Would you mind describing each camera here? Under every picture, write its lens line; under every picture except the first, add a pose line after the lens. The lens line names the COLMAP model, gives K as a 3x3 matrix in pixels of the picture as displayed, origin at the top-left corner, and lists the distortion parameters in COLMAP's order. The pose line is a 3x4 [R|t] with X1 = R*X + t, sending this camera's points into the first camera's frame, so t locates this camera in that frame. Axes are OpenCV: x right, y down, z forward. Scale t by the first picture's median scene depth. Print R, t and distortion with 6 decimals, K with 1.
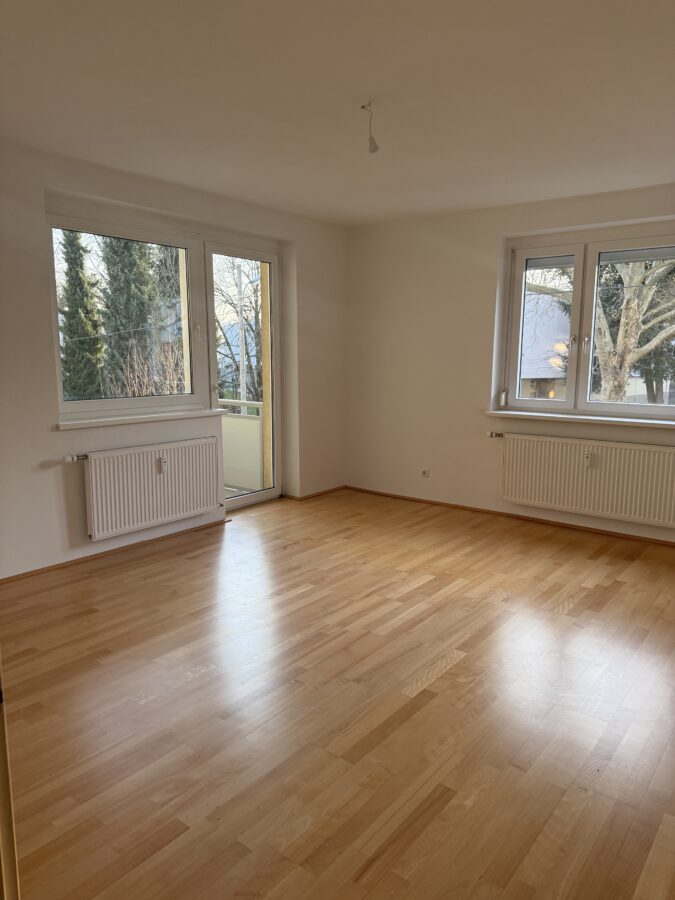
lens RADIAL K [[627.3, 0, 343.6], [0, 627.3, 451.8], [0, 0, 1]] dist [0.009634, 0.000485]
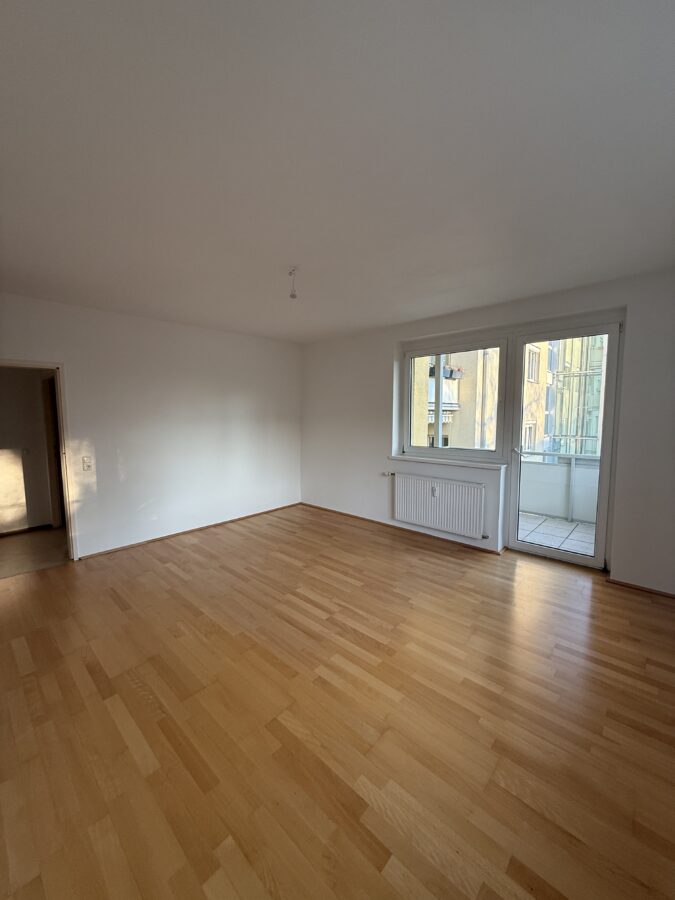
lens RADIAL K [[356.0, 0, 335.2], [0, 356.0, 445.3], [0, 0, 1]] dist [-0.010881, 0.000042]
pose [[-0.089281, 0.091181, -0.991824, 0.742866], [-0.150958, 0.983058, 0.103964, -0.180811], [0.984500, 0.159006, -0.074003, 0.963377]]
